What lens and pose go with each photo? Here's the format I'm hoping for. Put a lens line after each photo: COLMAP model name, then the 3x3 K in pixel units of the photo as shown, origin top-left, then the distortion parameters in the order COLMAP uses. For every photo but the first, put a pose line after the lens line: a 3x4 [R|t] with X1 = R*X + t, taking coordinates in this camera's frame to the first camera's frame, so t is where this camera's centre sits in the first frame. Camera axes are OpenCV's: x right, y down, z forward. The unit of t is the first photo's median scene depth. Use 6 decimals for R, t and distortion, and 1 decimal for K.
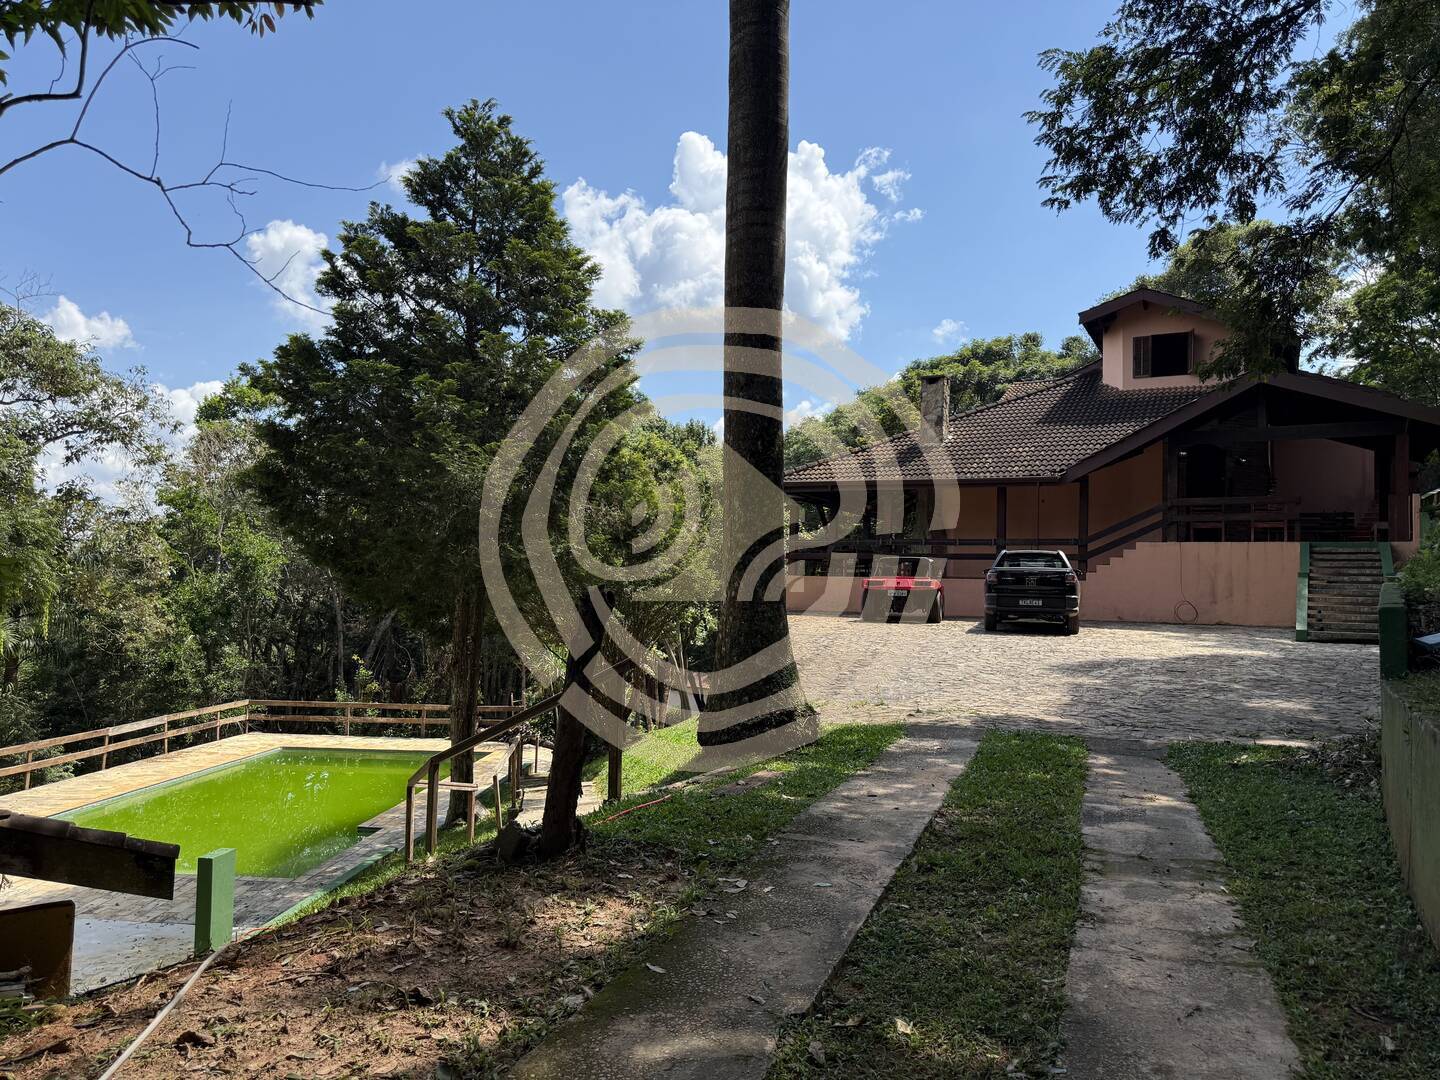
lens RADIAL K [[1026.3, 0, 718.9], [0, 1026.3, 540.7], [0, 0, 1]] dist [0.036377, -0.041694]
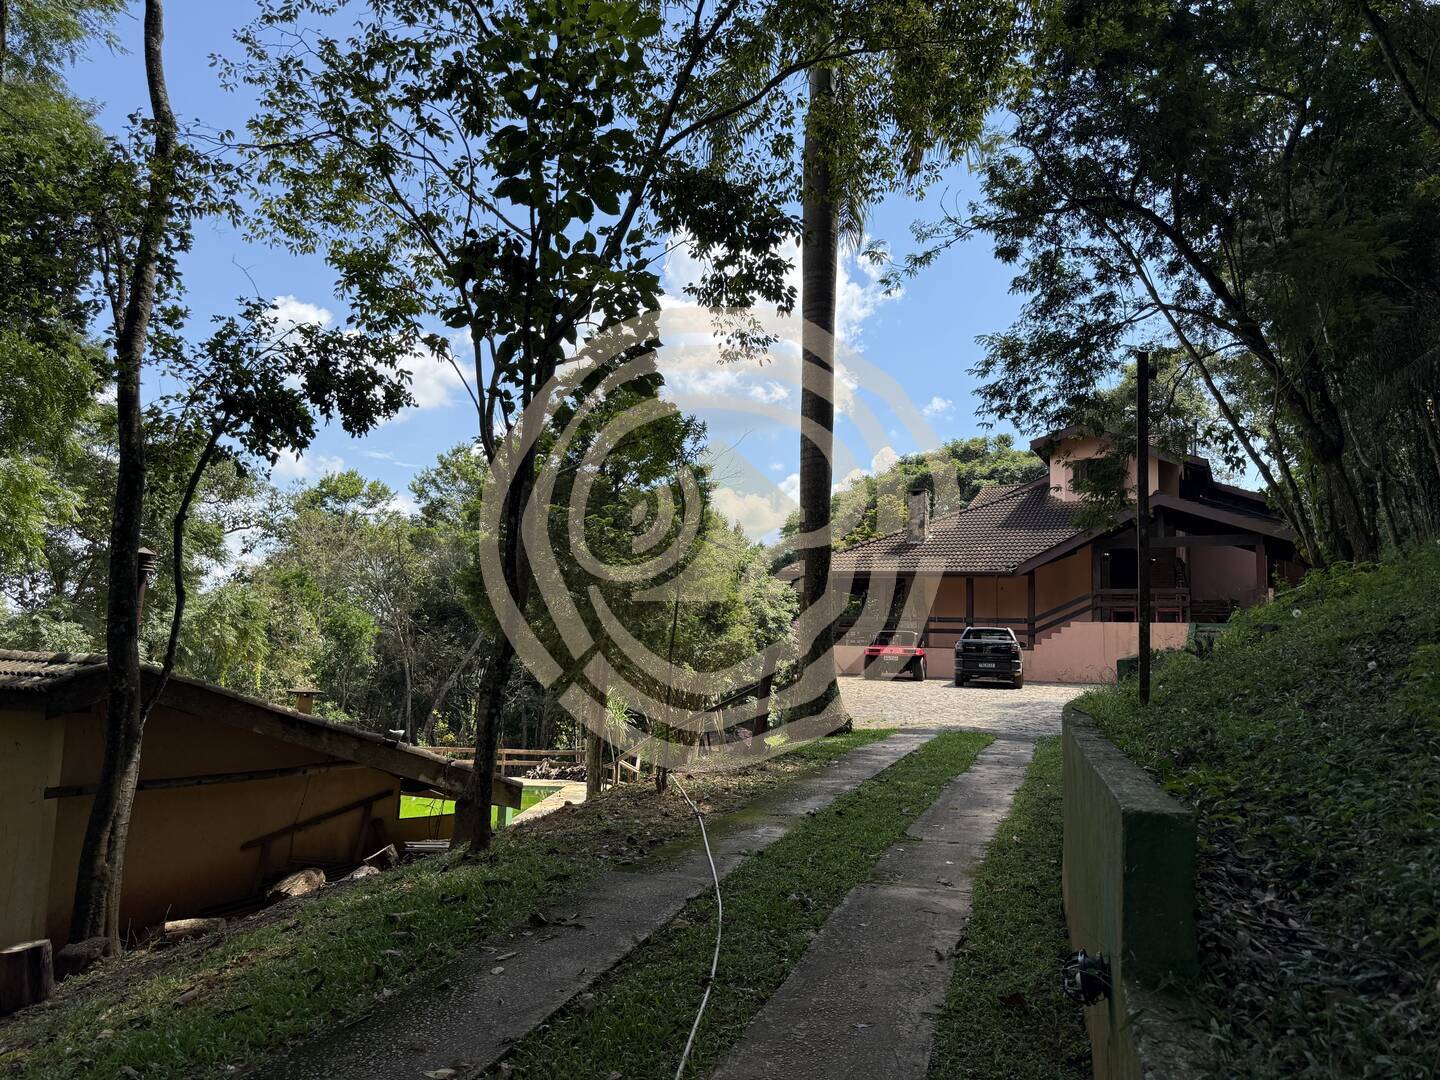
lens RADIAL K [[1026.3, 0, 721.6], [0, 1026.3, 540.7], [0, 0, 1]] dist [0.036377, -0.041694]
pose [[0.999869, 0.008416, 0.013800, -0.060559], [-0.007445, 0.997596, -0.068902, -0.007512], [-0.014346, 0.068790, 0.997528, -0.313085]]
